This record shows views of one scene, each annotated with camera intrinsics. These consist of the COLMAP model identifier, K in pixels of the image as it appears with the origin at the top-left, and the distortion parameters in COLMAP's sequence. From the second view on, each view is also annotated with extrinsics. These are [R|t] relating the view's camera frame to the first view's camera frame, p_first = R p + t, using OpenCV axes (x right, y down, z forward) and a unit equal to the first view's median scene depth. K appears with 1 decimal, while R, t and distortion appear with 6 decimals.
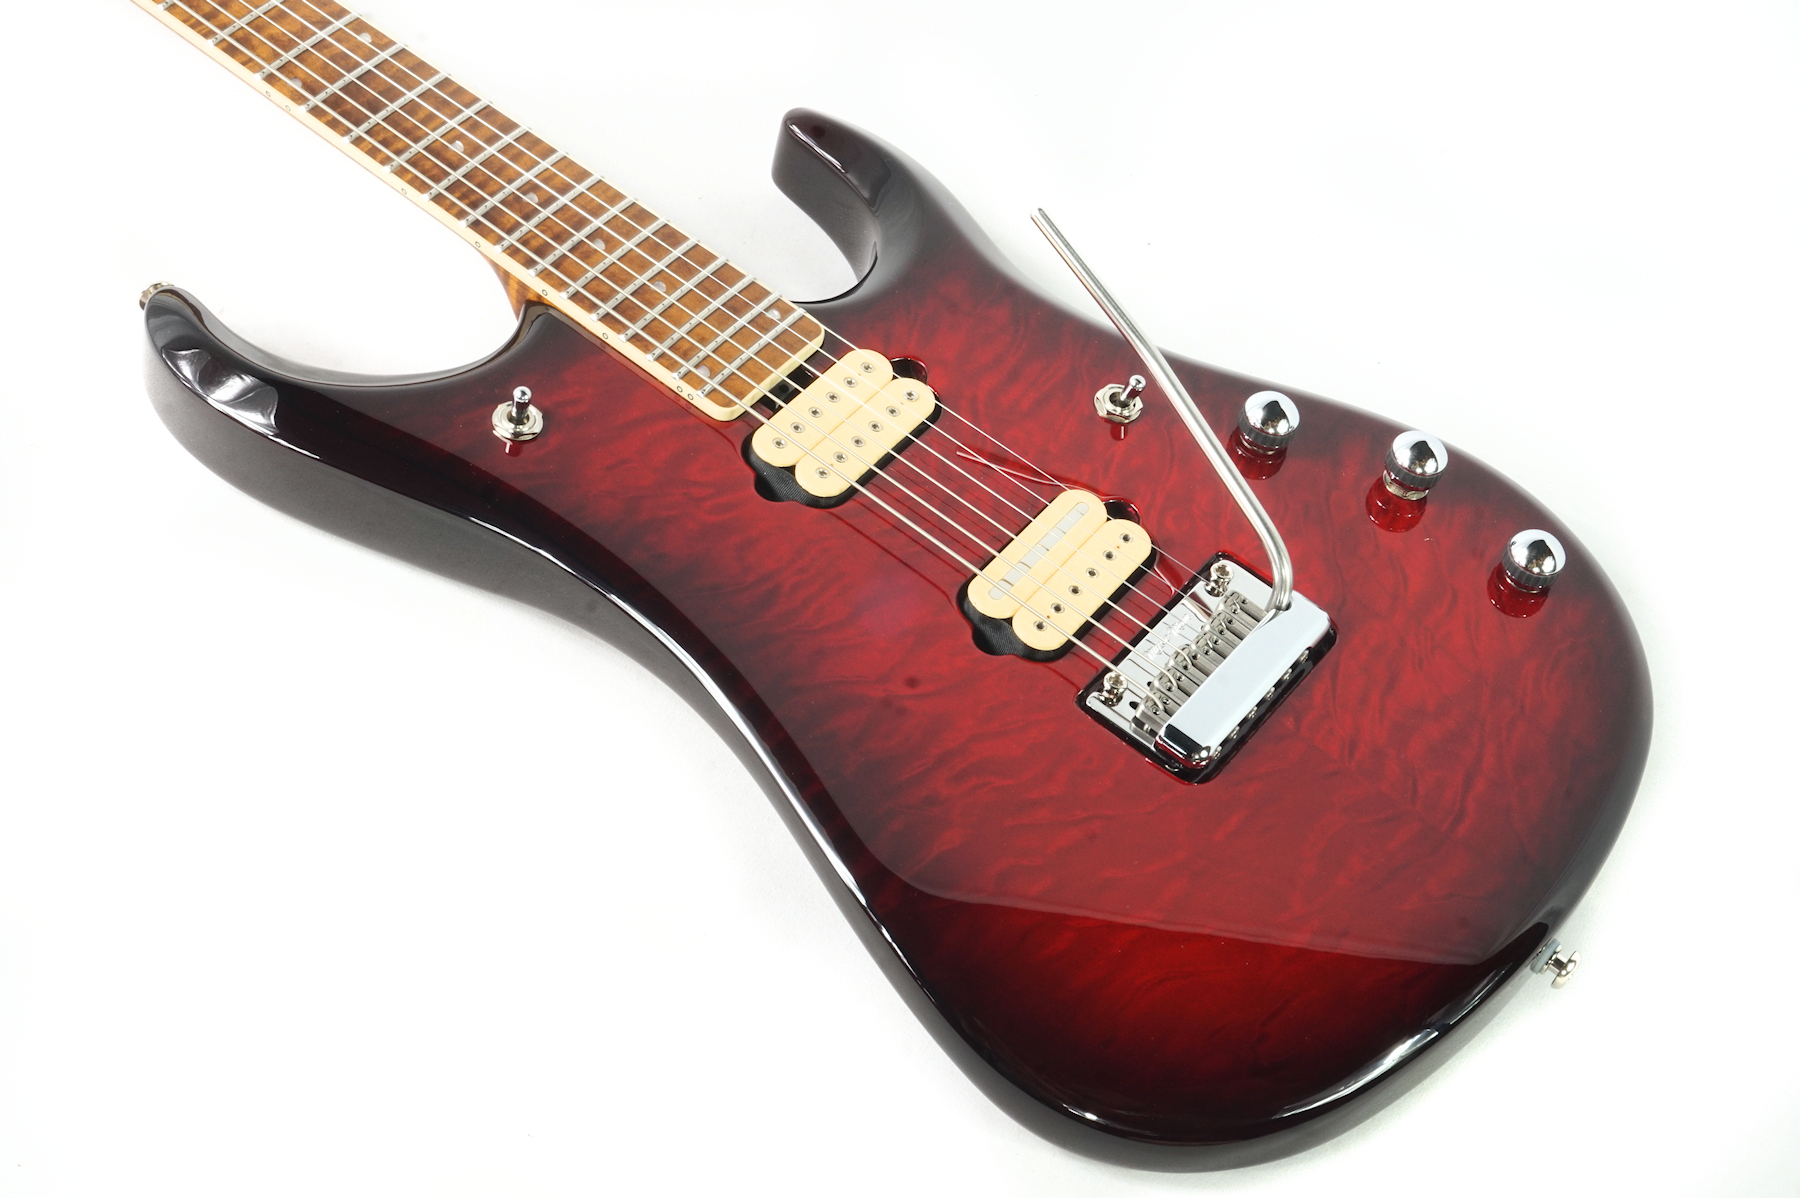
lens RADIAL K [[2934.9, 0, 900.0], [0, 2934.9, 599.0], [0, 0, 1]] dist [0.002284, -0.002665]
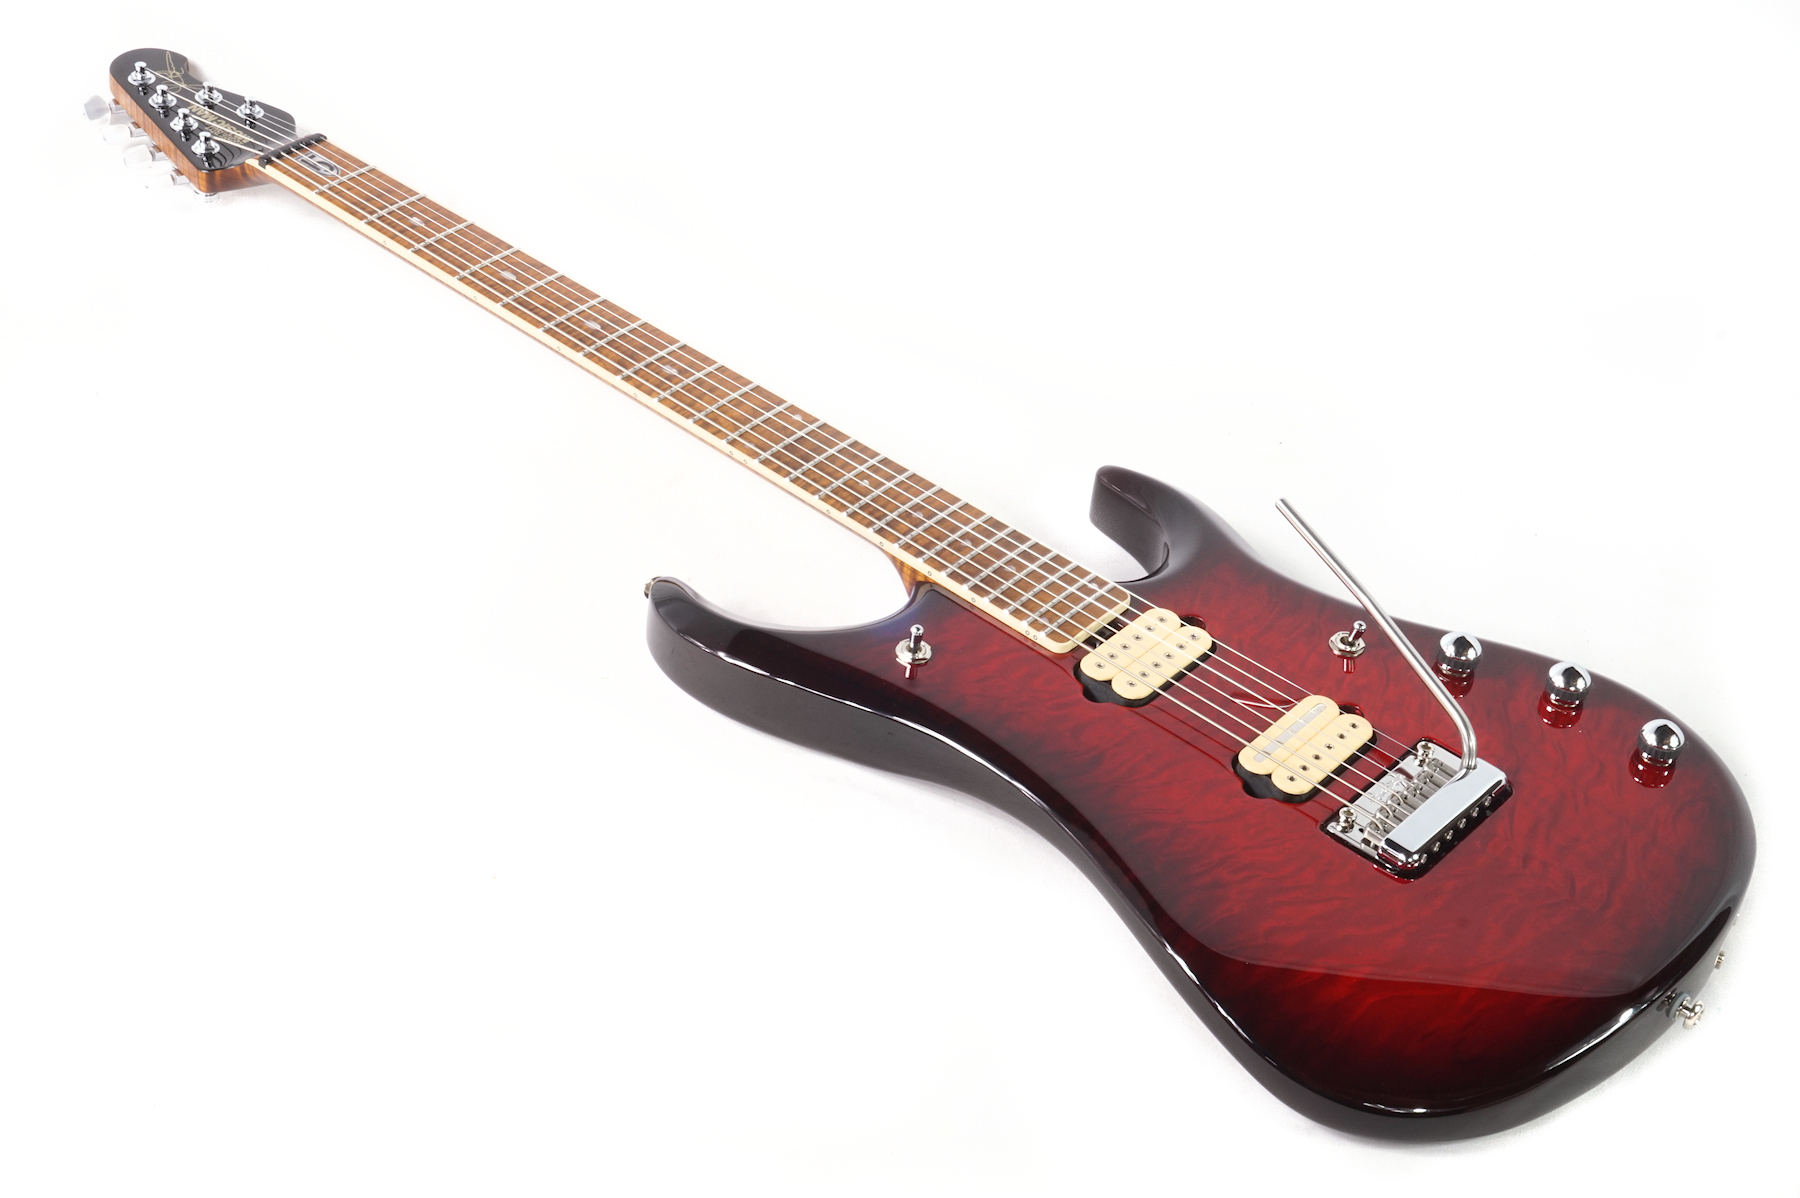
lens RADIAL K [[2934.9, 0, 900.0], [0, 2934.9, 599.0], [0, 0, 1]] dist [0.002284, -0.002665]
pose [[0.994654, -0.028502, -0.099251, 0.003427], [0.005488, 0.974385, -0.224821, 0.222723], [0.103116, 0.223074, 0.969332, -0.357942]]
